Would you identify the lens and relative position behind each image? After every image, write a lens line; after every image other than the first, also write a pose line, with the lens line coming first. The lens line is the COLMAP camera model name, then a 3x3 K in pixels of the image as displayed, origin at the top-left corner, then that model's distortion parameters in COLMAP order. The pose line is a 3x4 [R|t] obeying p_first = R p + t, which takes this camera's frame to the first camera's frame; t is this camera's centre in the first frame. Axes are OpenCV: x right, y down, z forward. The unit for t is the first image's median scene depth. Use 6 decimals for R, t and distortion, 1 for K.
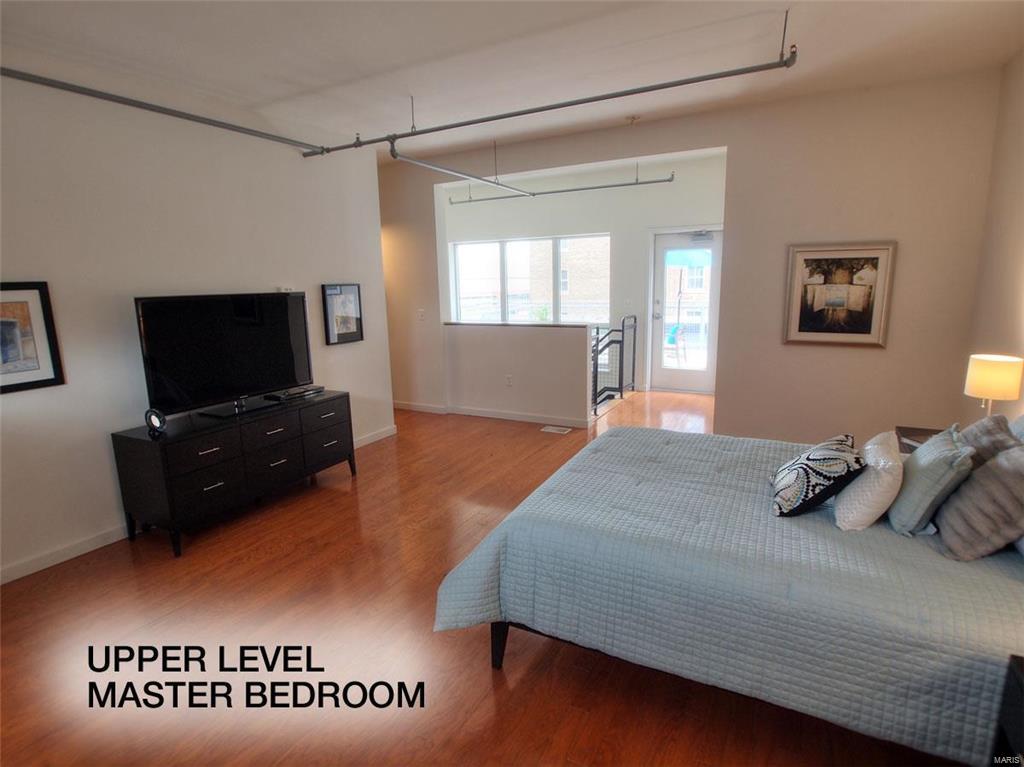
lens RADIAL K [[539.1, 0, 509.6], [0, 539.1, 380.9], [0, 0, 1]] dist [-0.015259, -0.002105]
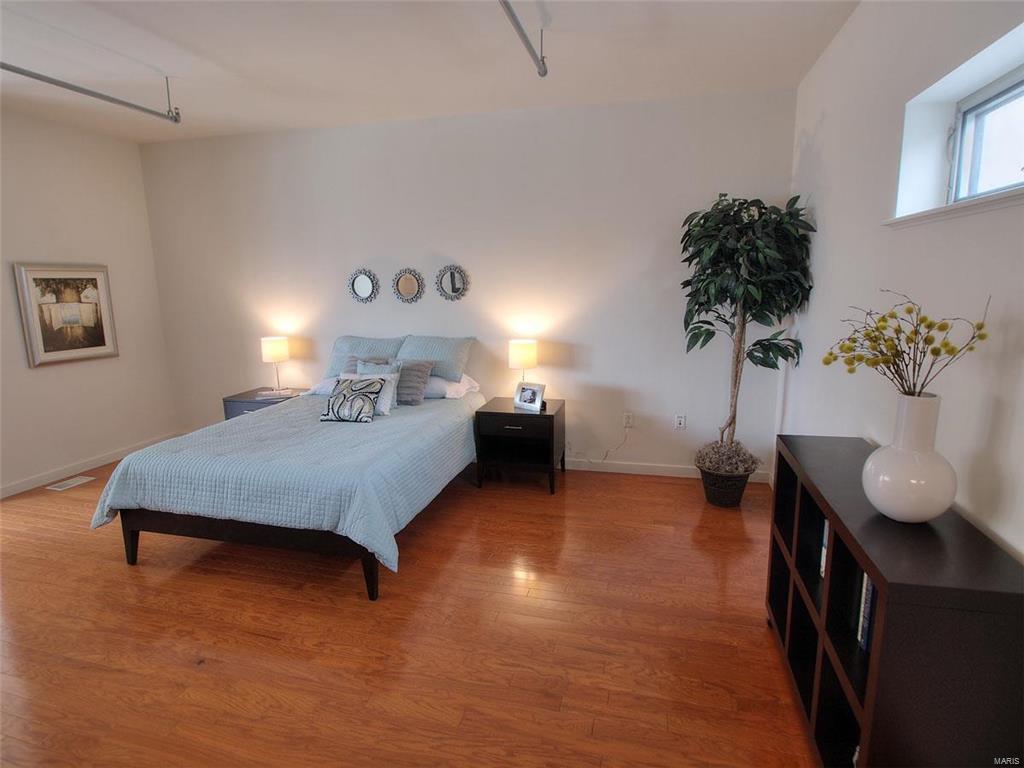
lens RADIAL K [[539.1, 0, 509.6], [0, 539.1, 381.4], [0, 0, 1]] dist [-0.015259, -0.002105]
pose [[-0.226600, -0.146268, 0.962942, -0.602483], [0.203658, 0.959690, 0.193699, -0.058967], [-0.952458, 0.240003, -0.187677, 0.408726]]
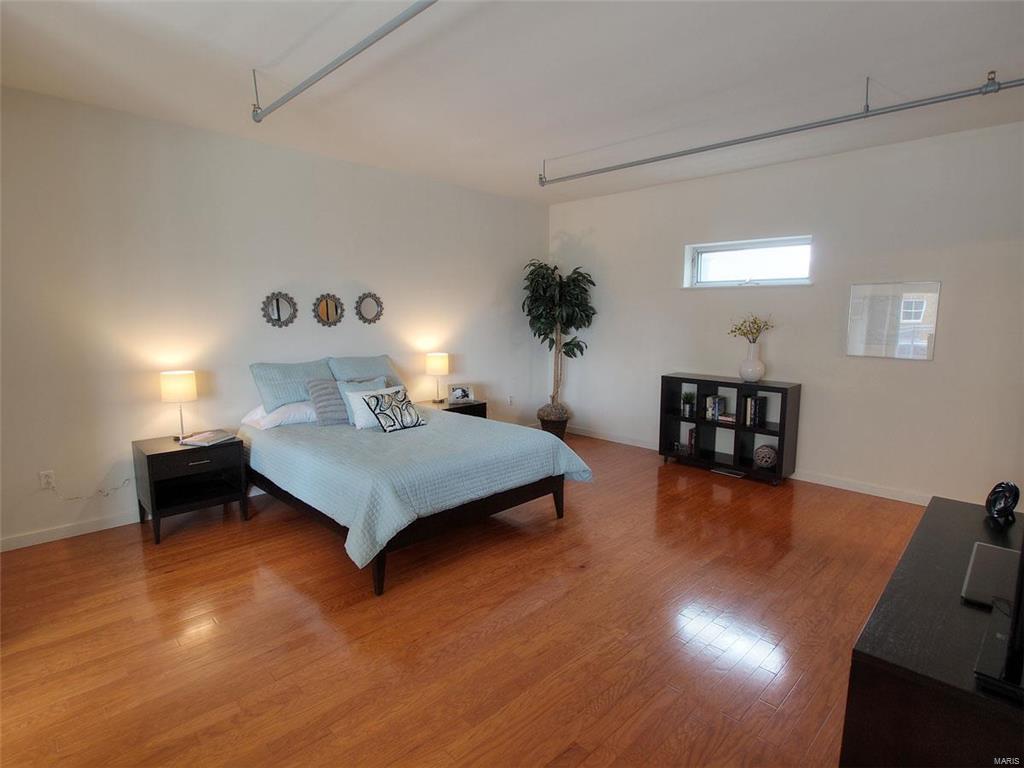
lens RADIAL K [[539.1, 0, 509.6], [0, 539.1, 381.4], [0, 0, 1]] dist [-0.015259, -0.002105]
pose [[-0.955544, -0.014777, 0.294478, -0.196543], [0.077231, 0.951329, 0.298344, -0.231702], [-0.284554, 0.307824, -0.907895, 1.283427]]
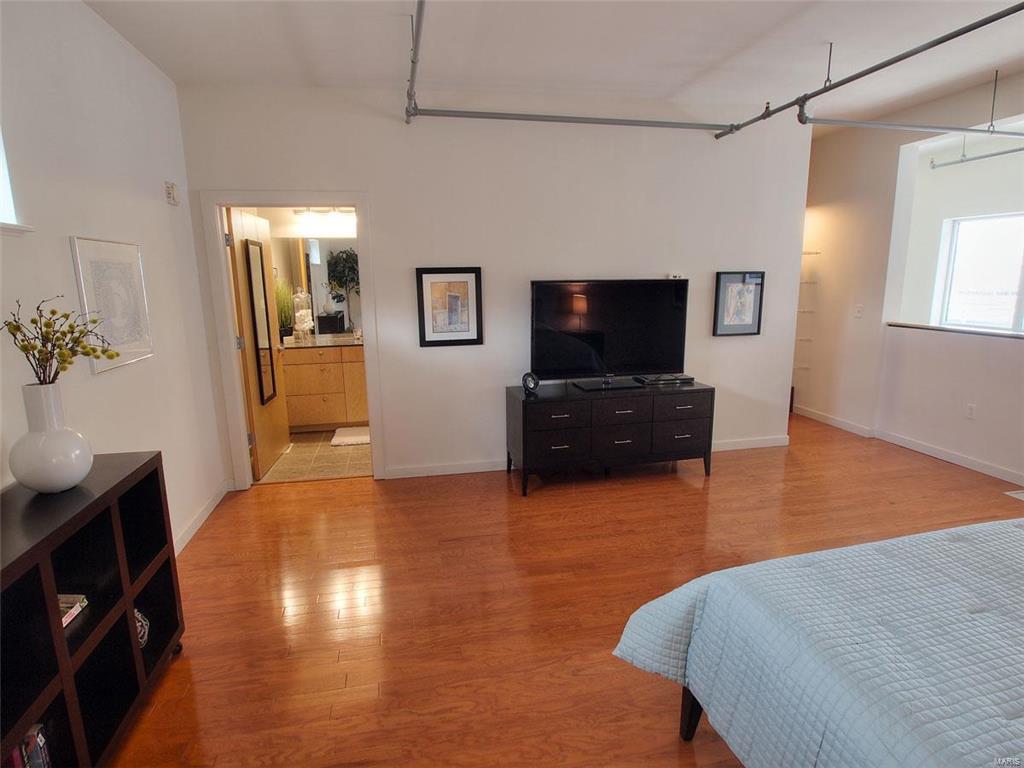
lens RADIAL K [[539.1, 0, 509.6], [0, 539.1, 381.4], [0, 0, 1]] dist [-0.015259, -0.002105]
pose [[0.649440, 0.160520, -0.743278, 0.163243], [-0.141850, 0.985882, 0.088972, -0.022711], [0.747065, 0.047652, 0.663040, 0.110044]]
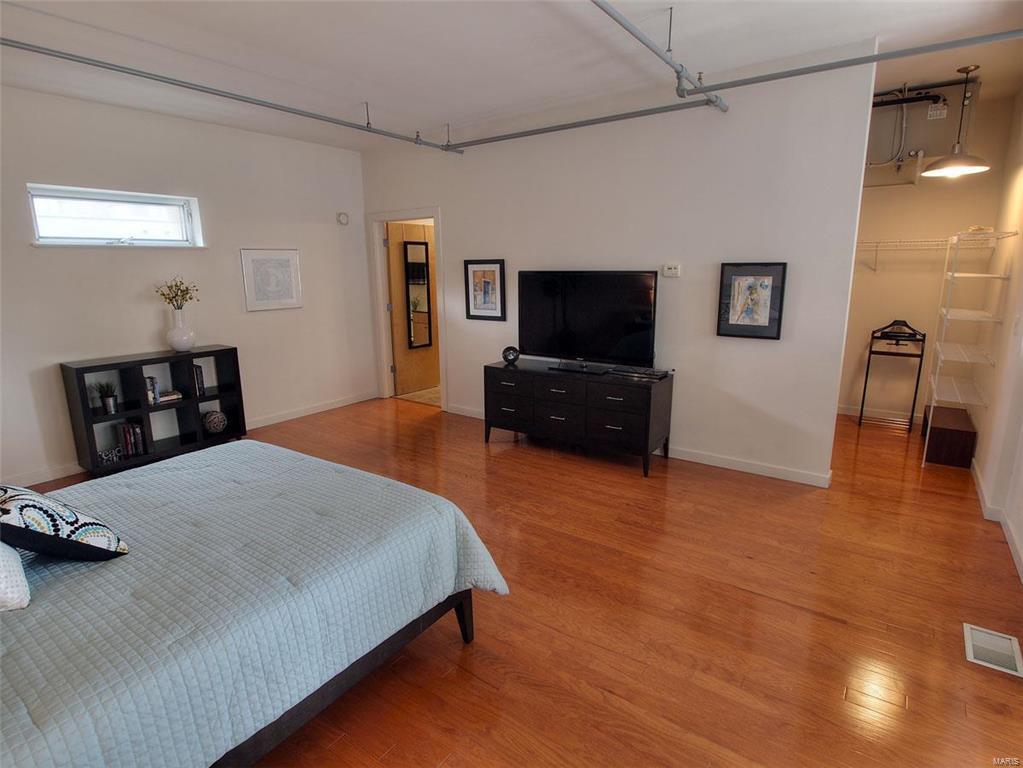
lens RADIAL K [[538.5, 0, 509.1], [0, 538.5, 381.4], [0, 0, 1]] dist [-0.015259, -0.002105]
pose [[-0.125638, 0.235106, -0.963815, 0.589499], [-0.168505, 0.952340, 0.254272, -0.173121], [0.977661, 0.194354, -0.080033, 0.835343]]
